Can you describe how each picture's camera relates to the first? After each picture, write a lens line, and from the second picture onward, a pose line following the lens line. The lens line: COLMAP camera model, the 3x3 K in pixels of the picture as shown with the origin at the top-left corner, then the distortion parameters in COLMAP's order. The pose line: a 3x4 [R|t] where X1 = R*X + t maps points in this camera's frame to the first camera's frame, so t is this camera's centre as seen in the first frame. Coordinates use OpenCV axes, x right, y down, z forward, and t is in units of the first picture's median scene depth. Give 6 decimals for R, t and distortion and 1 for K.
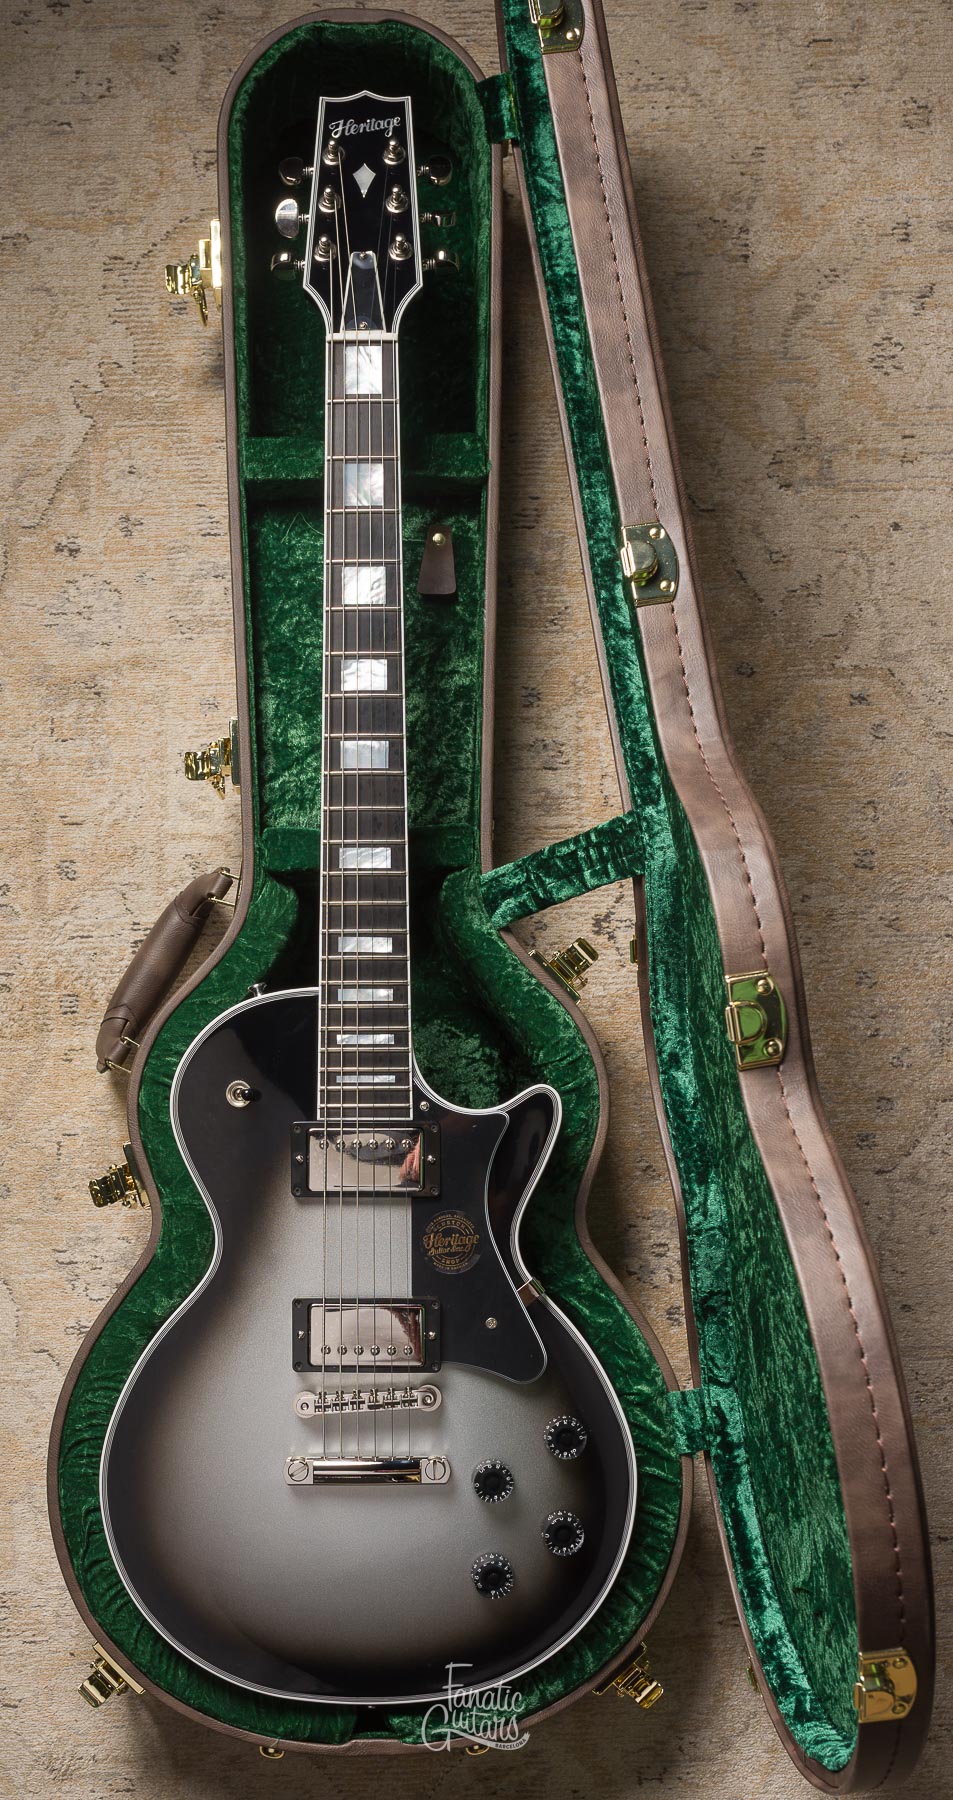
lens RADIAL K [[2015.4, 0, 426.4], [0, 2015.4, 1320.0], [0, 0, 1]] dist [0.000634, -0.003282]
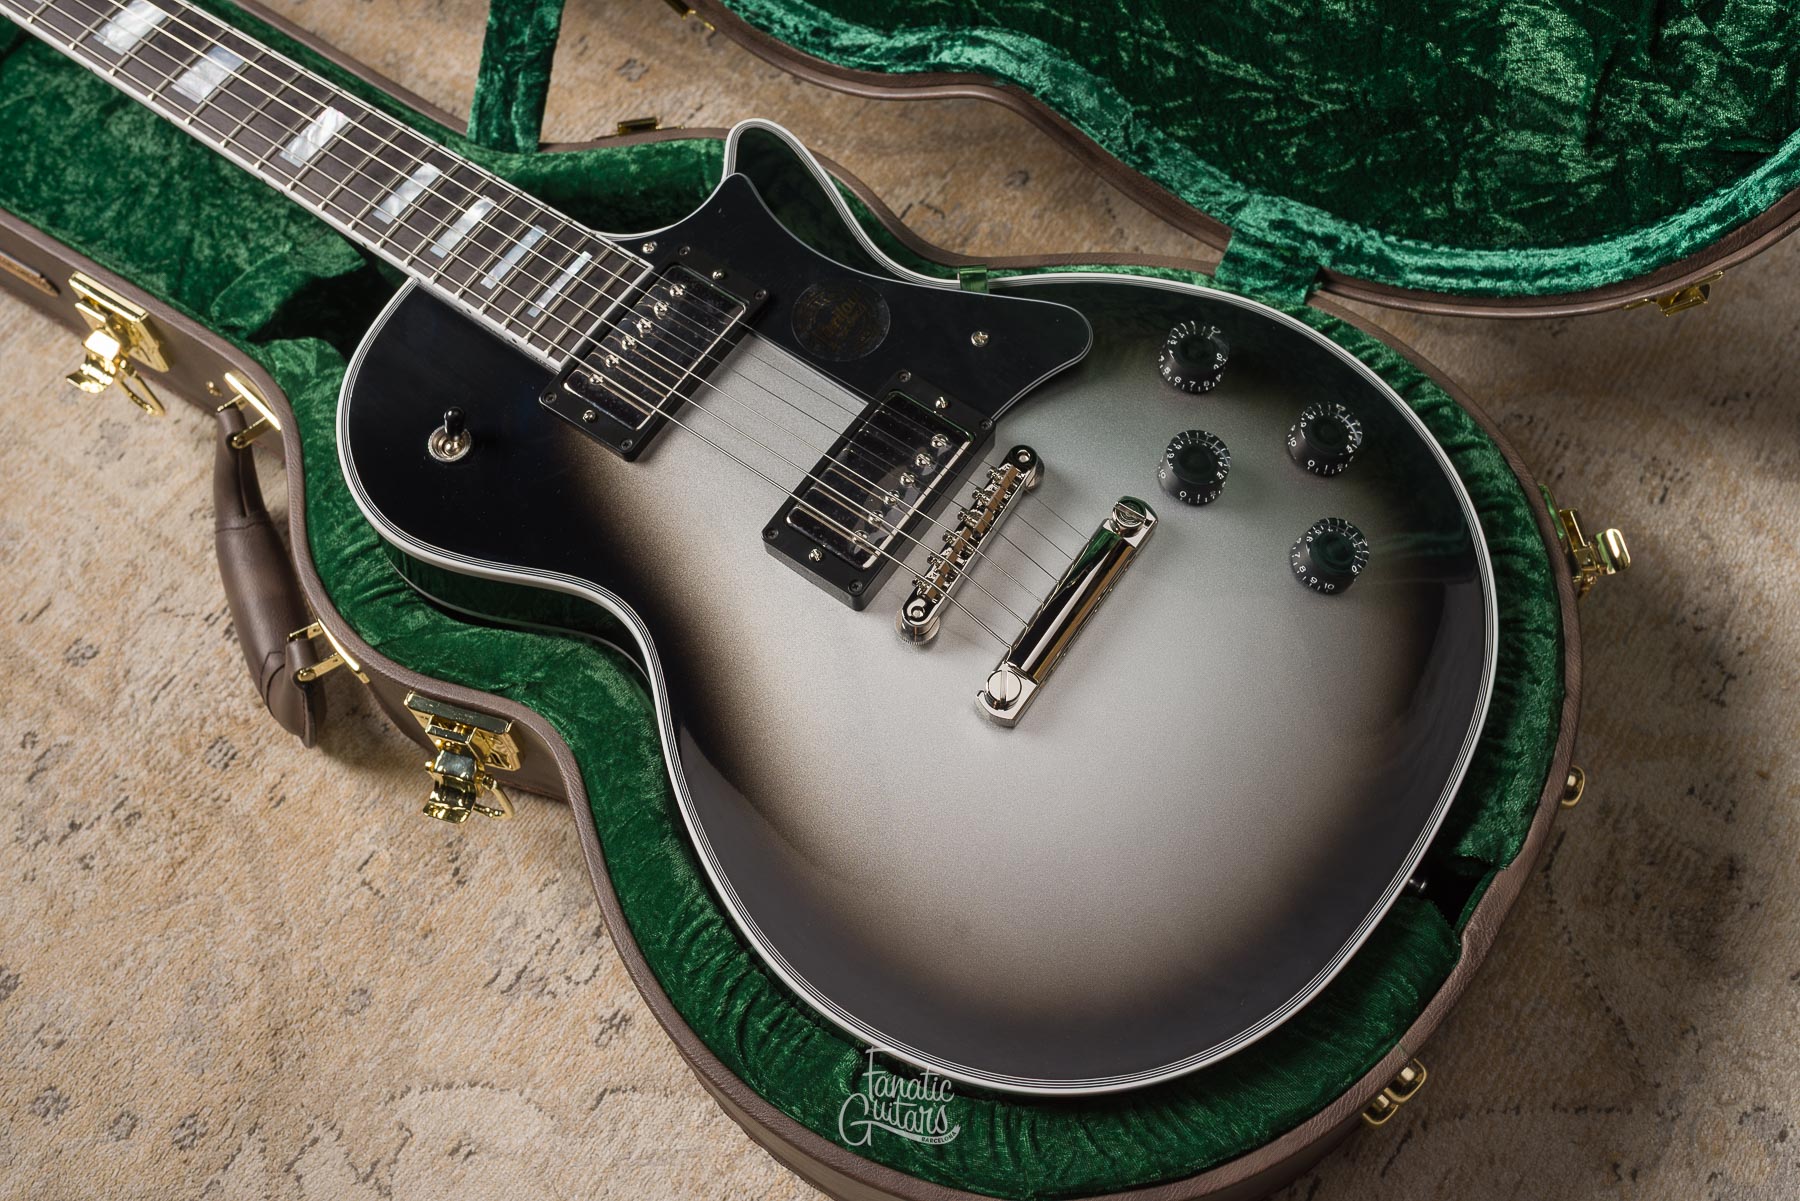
lens RADIAL K [[1748.8, 0, 900.0], [0, 1748.8, 600.5], [0, 0, 1]] dist [-0.000017, -0.001485]
pose [[0.577944, -0.738897, 0.346428, -0.225495], [0.814832, 0.499051, -0.294953, 0.177848], [0.045055, 0.452747, 0.890500, 0.519109]]
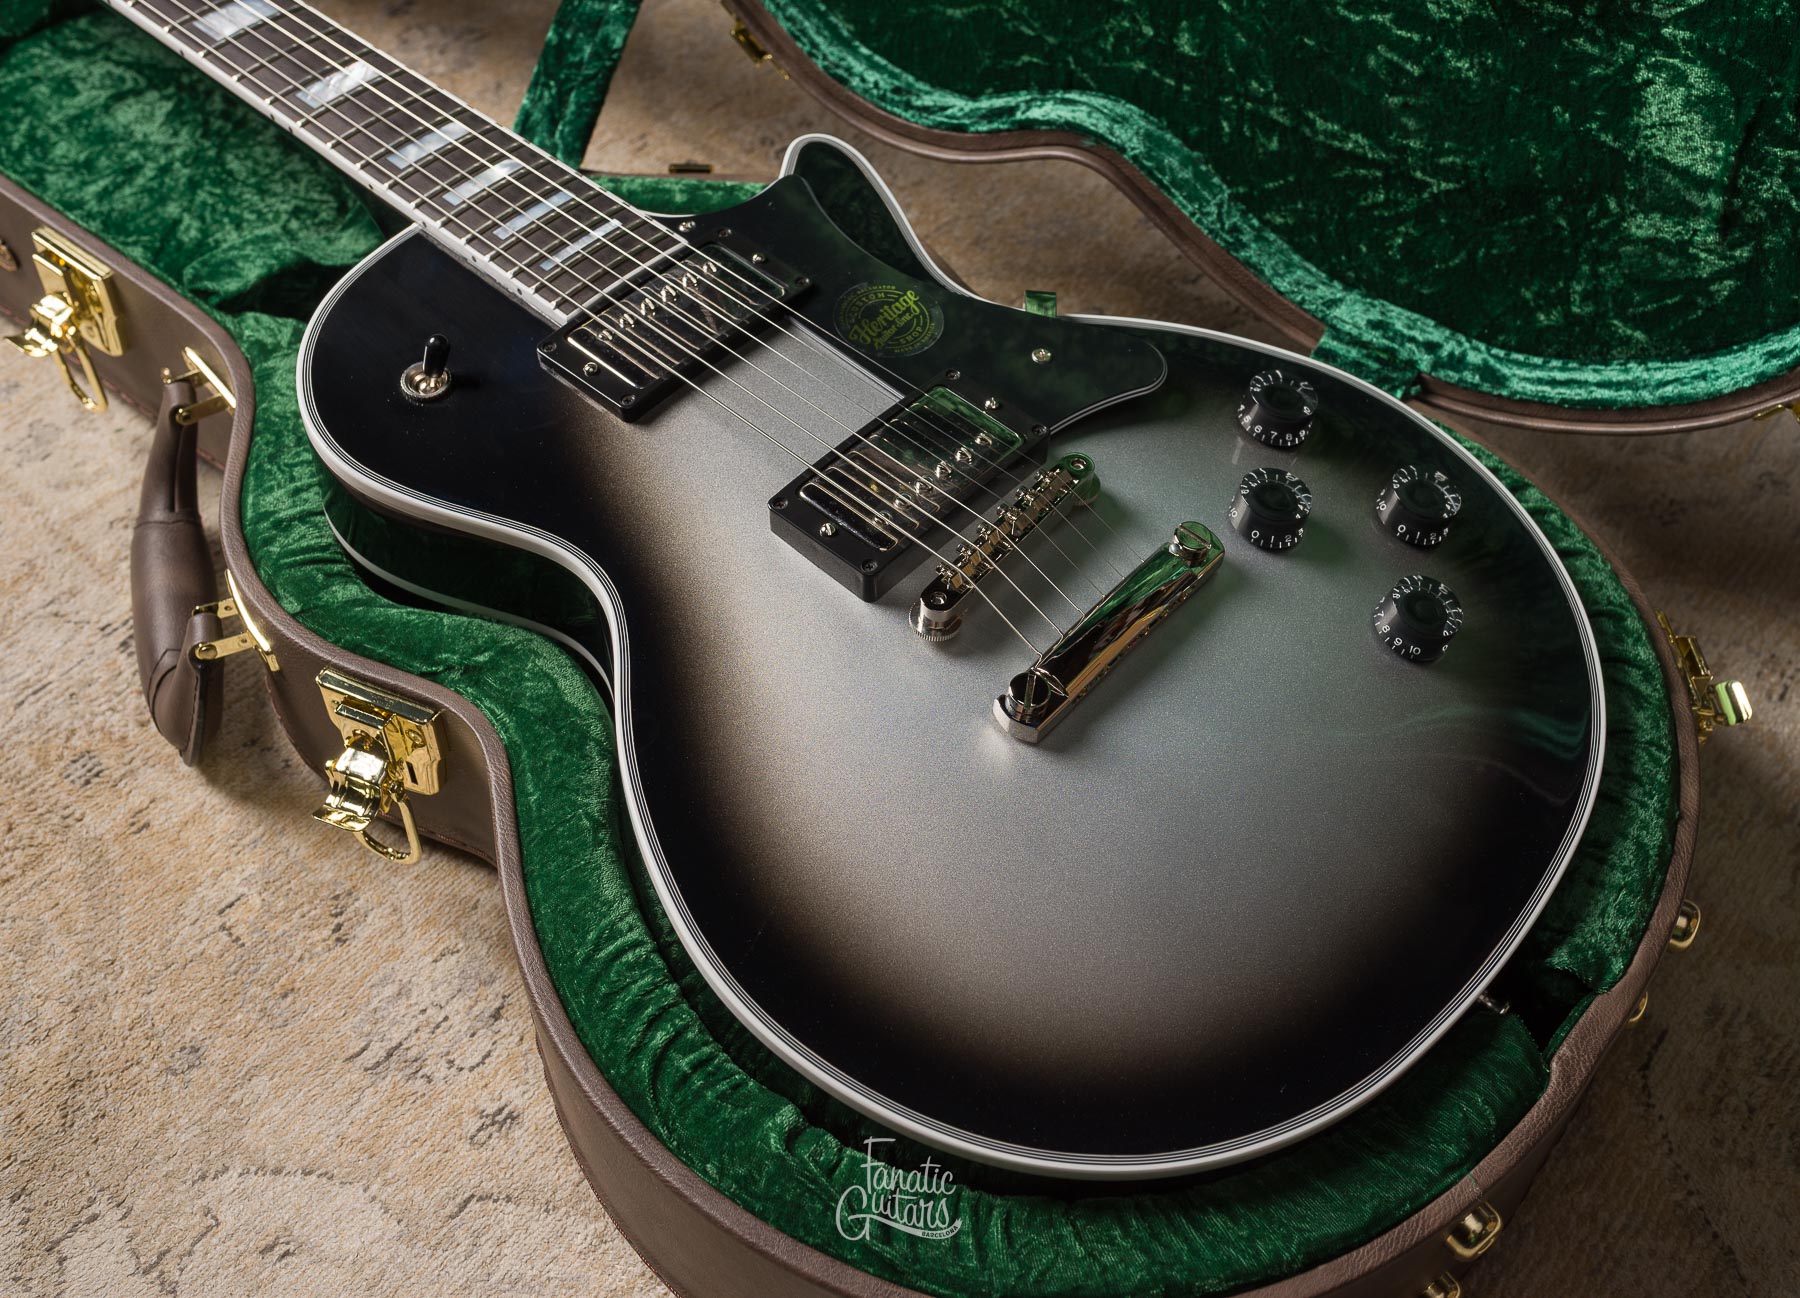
lens RADIAL K [[1892.9, 0, 971.1], [0, 1892.9, 644.6], [0, 0, 1]] dist [0.001731, -0.004939]
pose [[0.643388, -0.565101, 0.516443, -0.288957], [0.764002, 0.516715, -0.386402, 0.224503], [-0.048498, 0.643170, 0.764186, 0.617258]]
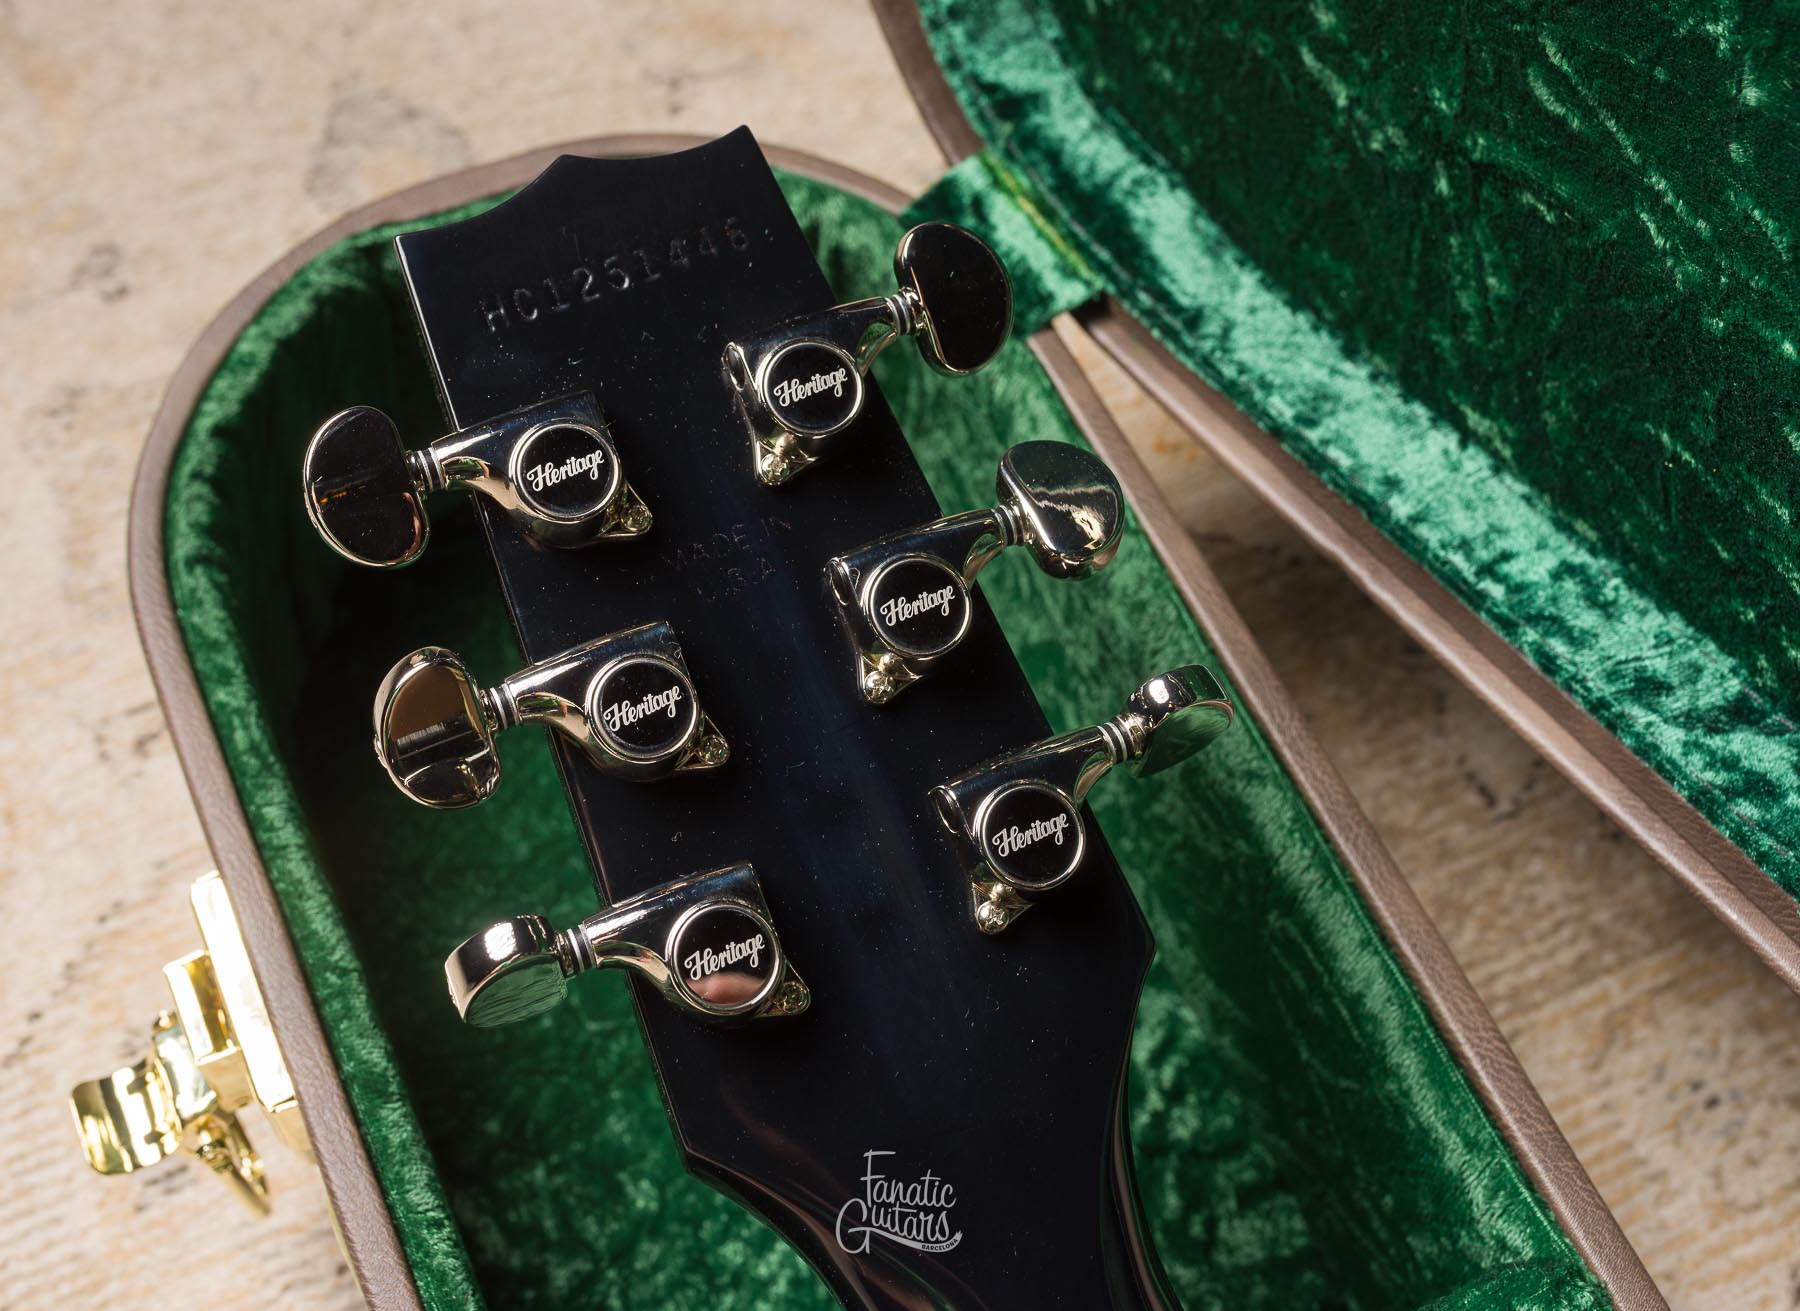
lens RADIAL K [[2159.3, 0, 720.5], [0, 2159.3, 593.1], [0, 0, 1]] dist [0.000195, -0.018513]
pose [[0.926907, -0.336034, 0.167109, -0.077304], [0.373035, 0.776190, -0.508305, -0.407641], [0.041100, 0.533489, 0.844808, 0.747027]]
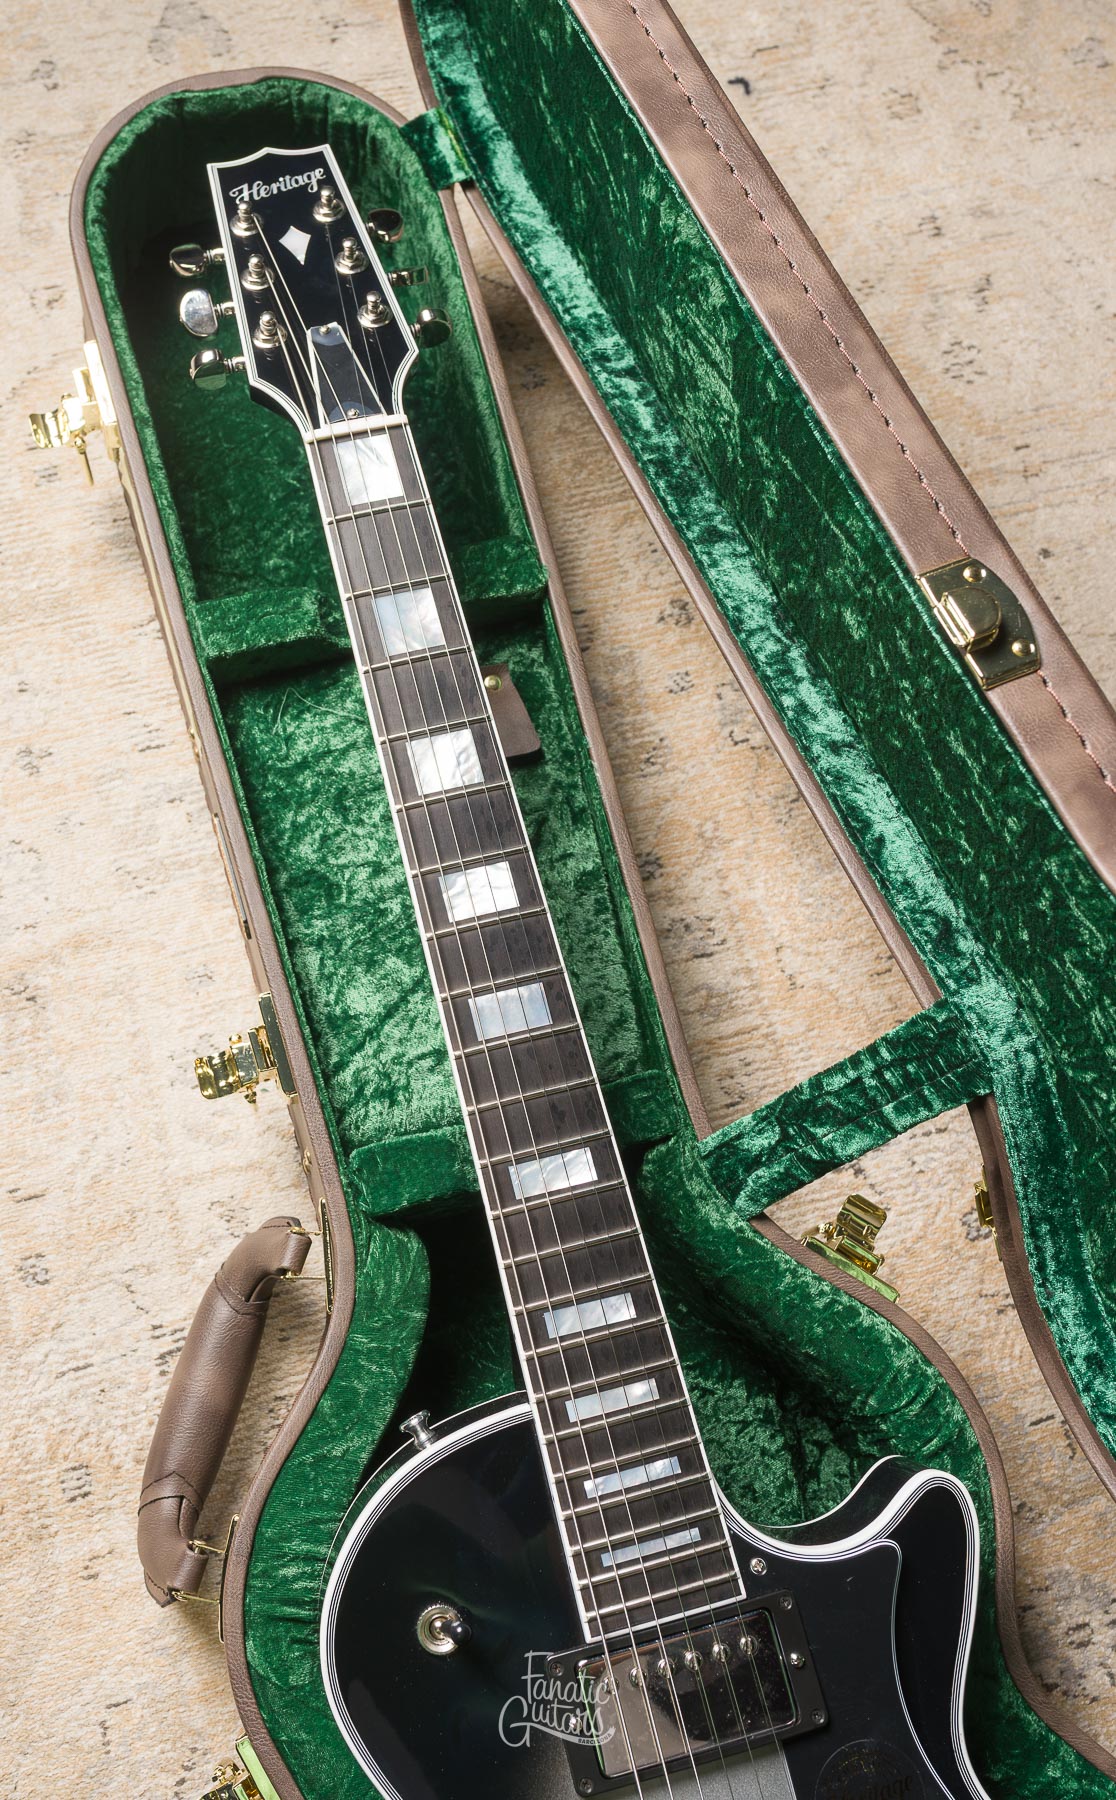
lens RADIAL K [[1842.9, 0, 474.4], [0, 1842.9, 860.2], [0, 0, 1]] dist [-0.001908, 0.004501]
pose [[0.966218, -0.213310, 0.144641, -0.107247], [0.246016, 0.930612, -0.270993, -0.162795], [-0.076799, 0.297422, 0.951652, 0.420977]]
